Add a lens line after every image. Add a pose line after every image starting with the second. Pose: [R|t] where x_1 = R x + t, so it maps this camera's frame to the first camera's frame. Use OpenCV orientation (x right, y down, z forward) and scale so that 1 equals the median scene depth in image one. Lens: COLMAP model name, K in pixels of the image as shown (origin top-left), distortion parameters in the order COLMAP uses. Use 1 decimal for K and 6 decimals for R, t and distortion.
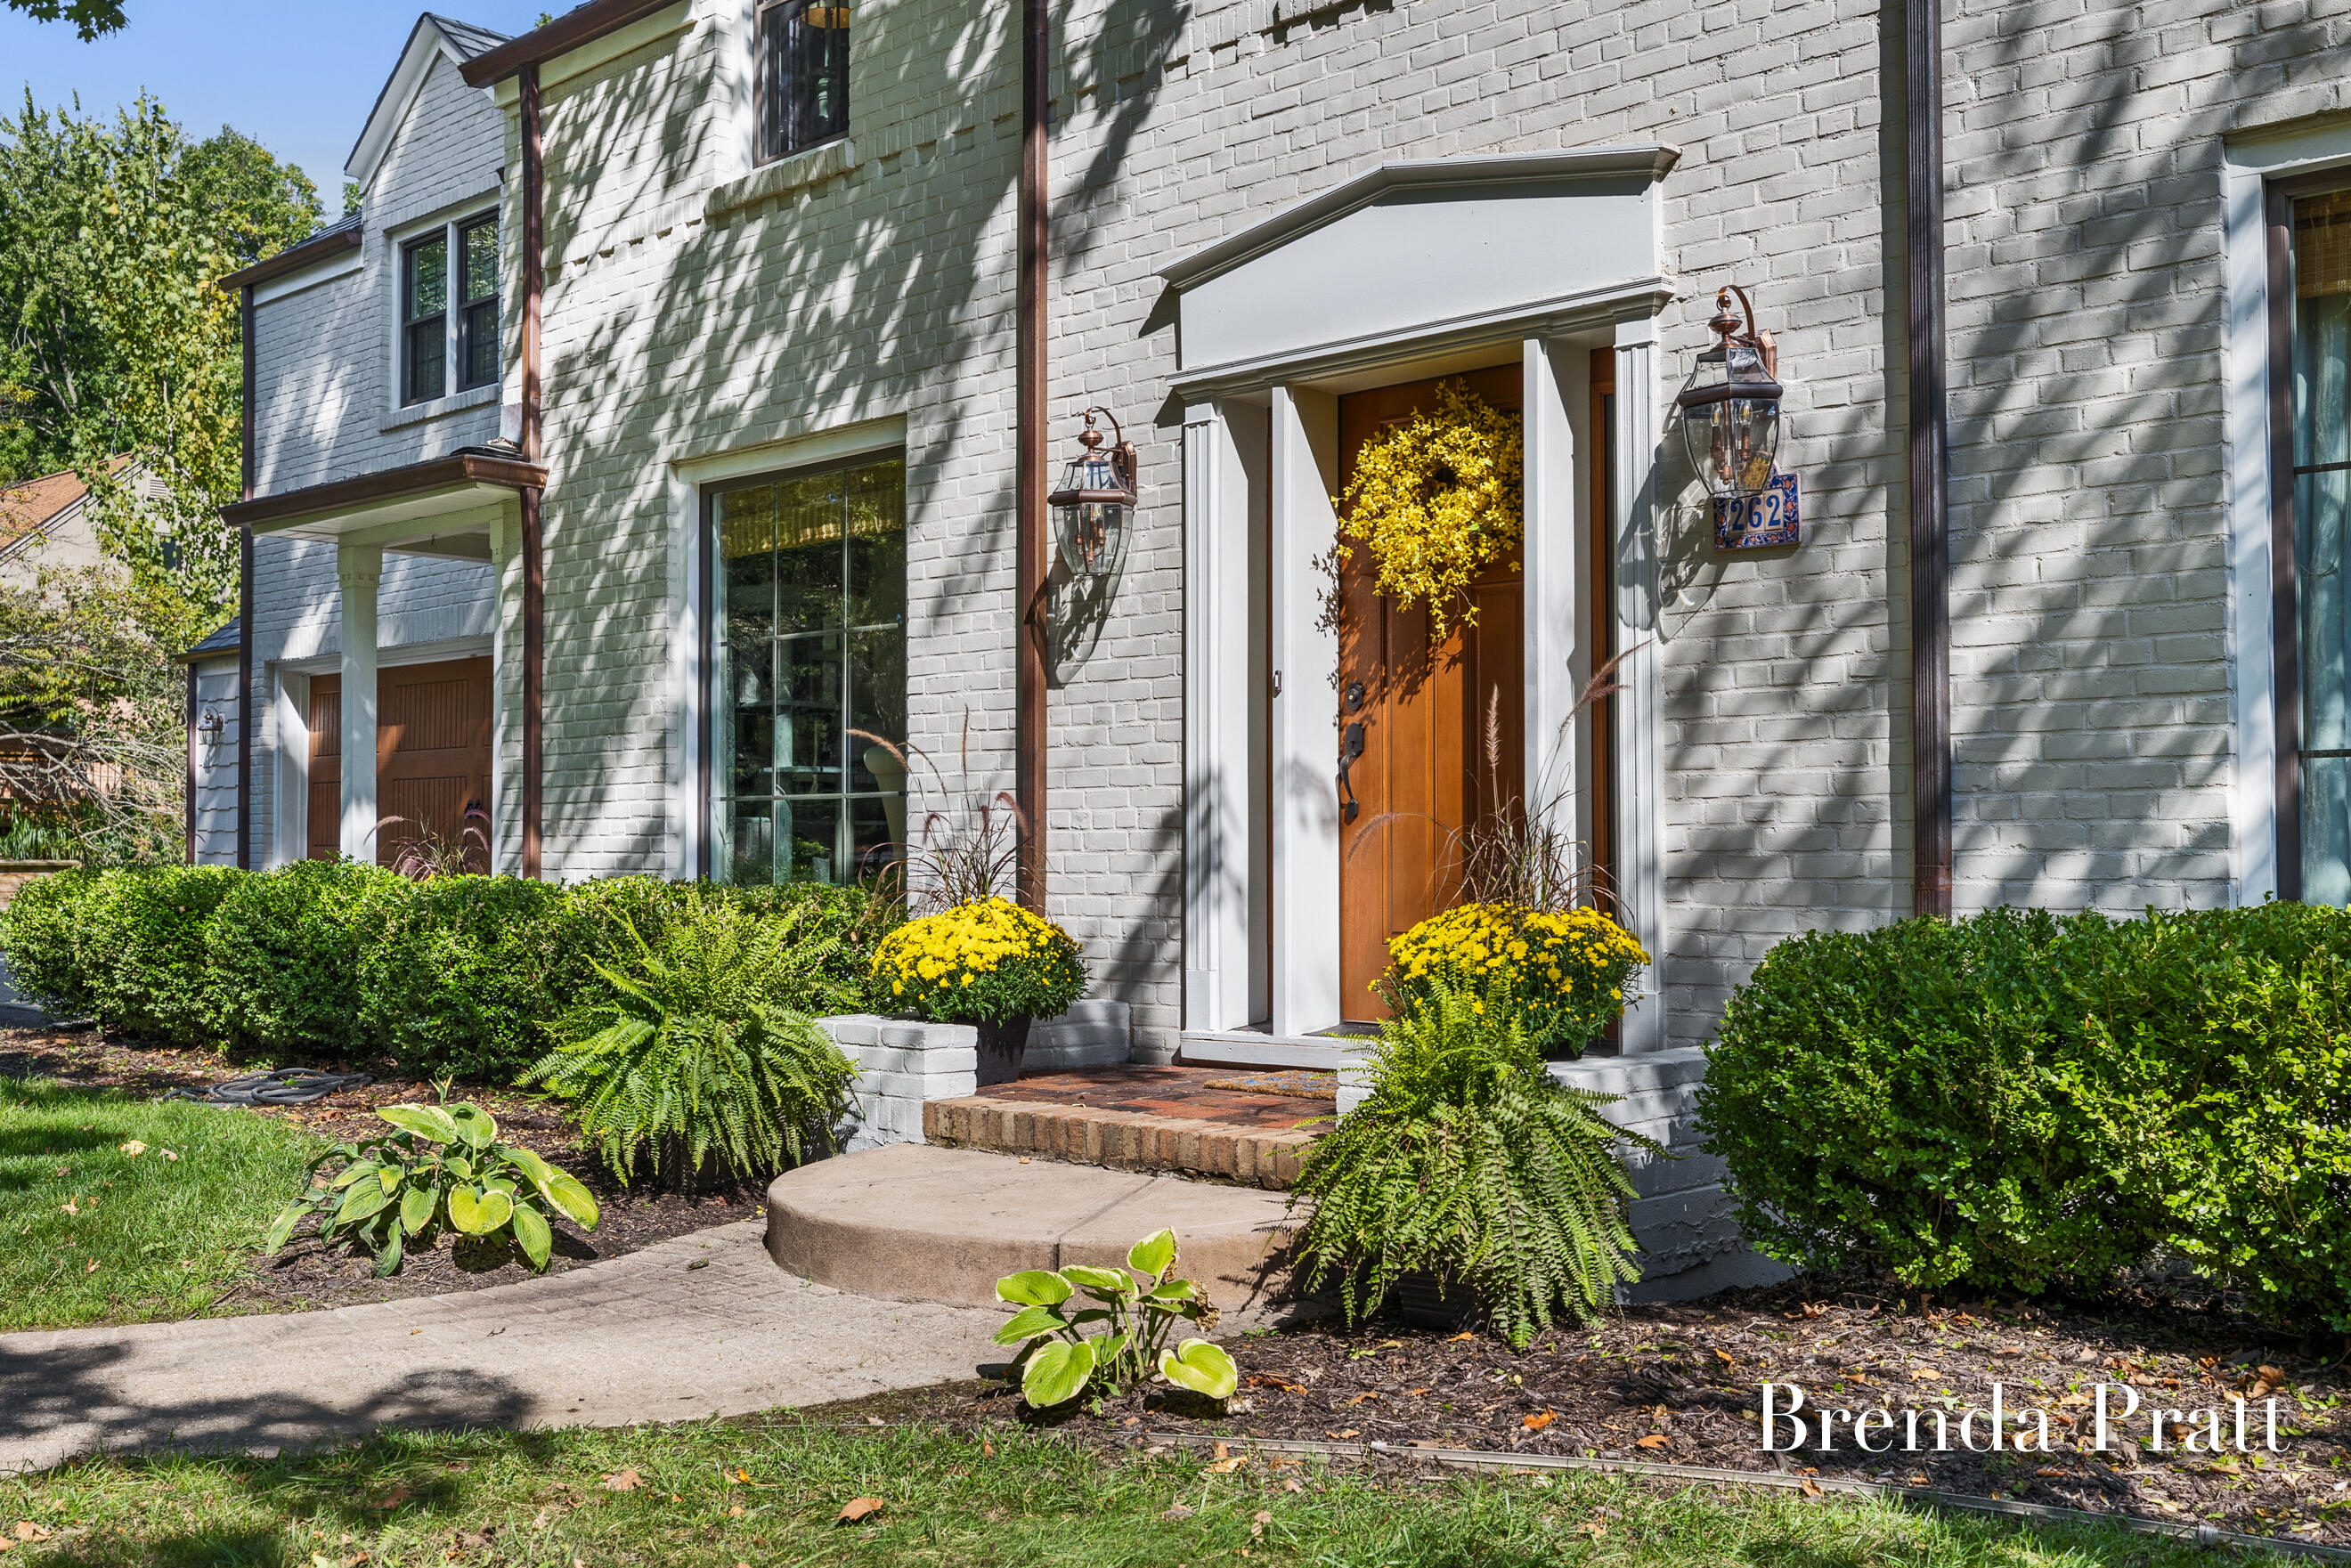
lens RADIAL K [[2345.1, 0, 1177.3], [0, 2345.1, 768.0], [0, 0, 1]] dist [0.019934, 0.000000]
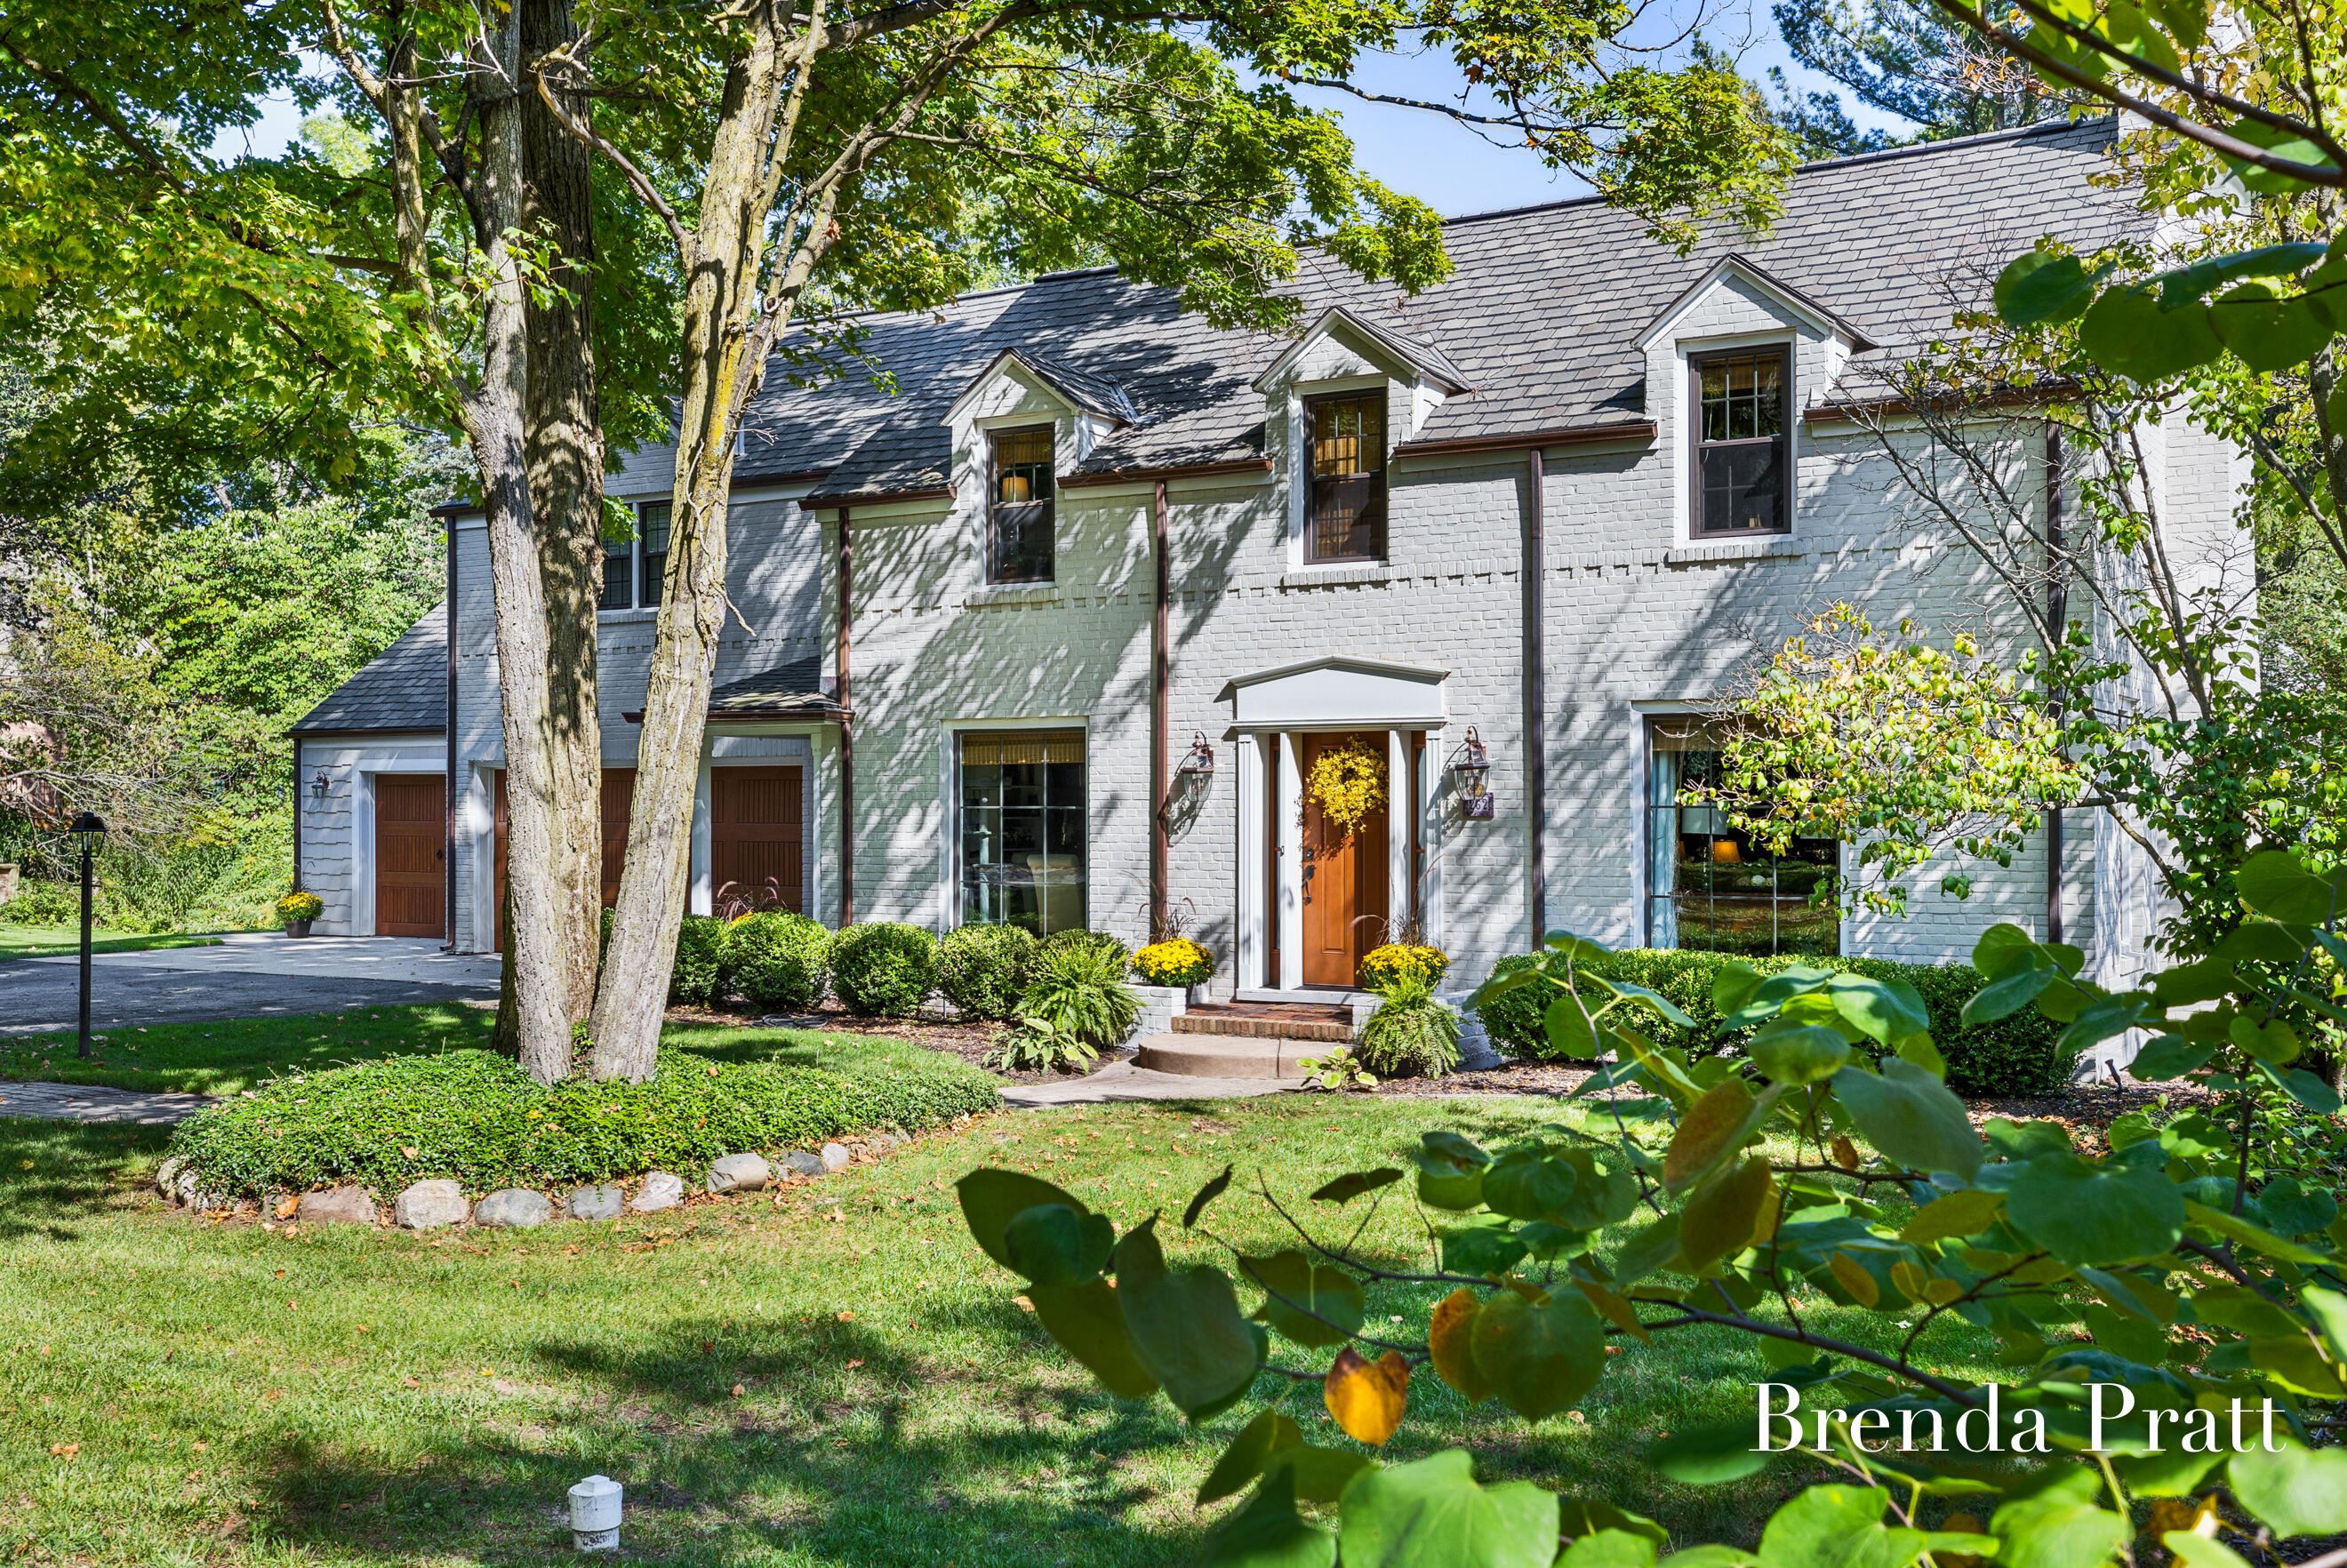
lens RADIAL K [[2333.0, 0, 1171.3], [0, 2333.0, 798.4], [0, 0, 1]] dist [-0.000515, 0.000000]
pose [[0.977984, -0.001339, 0.208673, -0.615964], [-0.005635, 0.999445, 0.032822, -0.179423], [-0.208602, -0.033276, 0.977434, -1.470457]]
